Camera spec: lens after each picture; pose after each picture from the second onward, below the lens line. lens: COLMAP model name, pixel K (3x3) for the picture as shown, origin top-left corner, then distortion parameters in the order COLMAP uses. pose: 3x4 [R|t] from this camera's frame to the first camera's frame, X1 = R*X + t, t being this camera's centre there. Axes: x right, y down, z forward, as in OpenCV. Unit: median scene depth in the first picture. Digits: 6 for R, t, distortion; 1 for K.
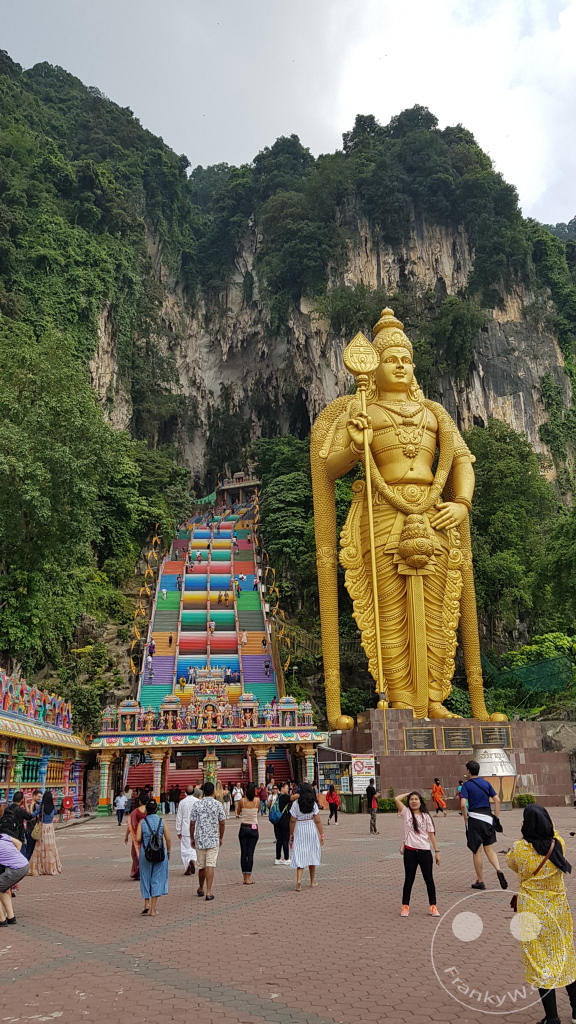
lens RADIAL K [[792.2, 0, 288.0], [0, 792.2, 512.0], [0, 0, 1]] dist [0.095911, -0.216668]
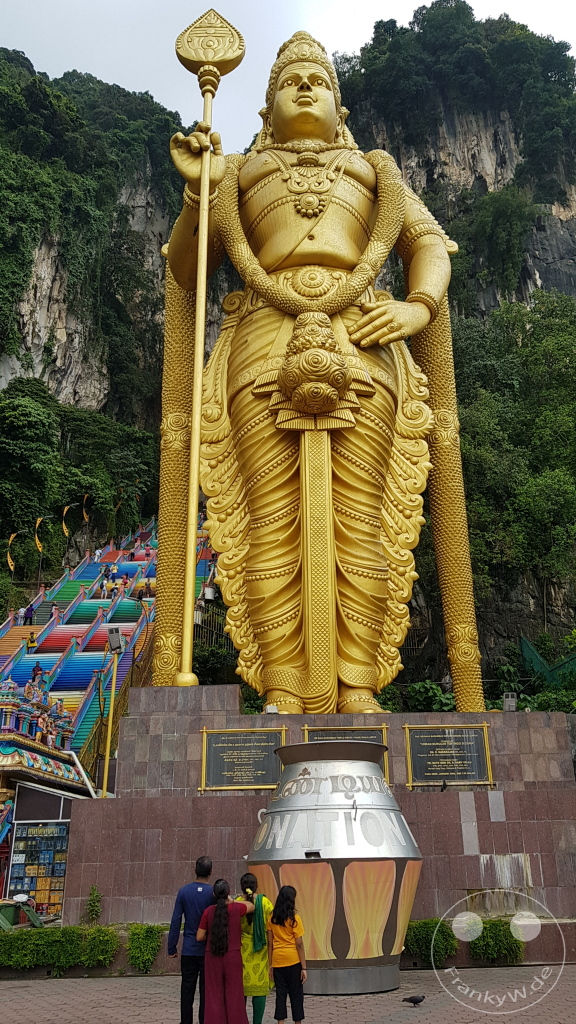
lens RADIAL K [[818.6, 0, 287.9], [0, 818.6, 488.5], [0, 0, 1]] dist [0.078926, -0.166538]
pose [[0.991236, -0.047573, -0.123241, 0.182777], [0.035387, 0.994433, -0.099253, 0.146920], [0.127276, 0.094022, 0.987401, 0.449365]]
